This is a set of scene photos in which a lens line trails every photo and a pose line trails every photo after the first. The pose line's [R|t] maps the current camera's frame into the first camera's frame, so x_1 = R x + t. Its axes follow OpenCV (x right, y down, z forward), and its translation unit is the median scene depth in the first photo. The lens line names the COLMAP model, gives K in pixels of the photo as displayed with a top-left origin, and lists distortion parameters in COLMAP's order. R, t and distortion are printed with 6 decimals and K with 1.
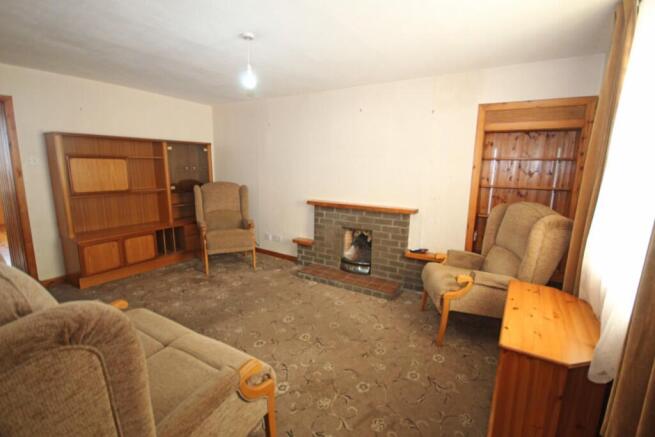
lens RADIAL K [[304.2, 0, 328.3], [0, 304.2, 220.2], [0, 0, 1]] dist [-0.000950, -0.000056]
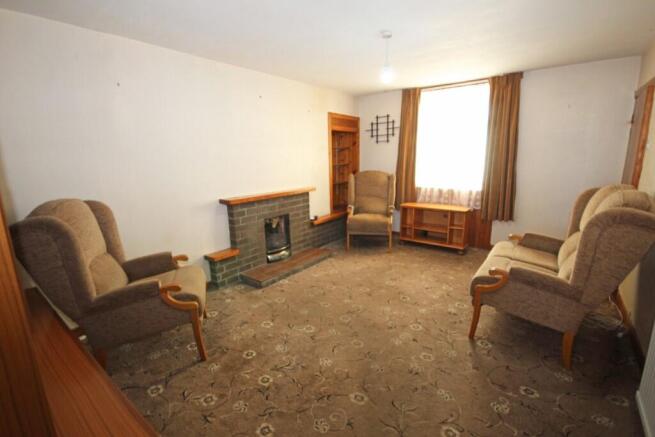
lens RADIAL K [[304.2, 0, 330.3], [0, 304.2, 220.7], [0, 0, 1]] dist [-0.000950, -0.000056]
pose [[0.089835, -0.225336, 0.970131, -0.932553], [0.197078, 0.958830, 0.204462, -0.138970], [-0.976263, 0.172824, 0.130545, 0.735333]]
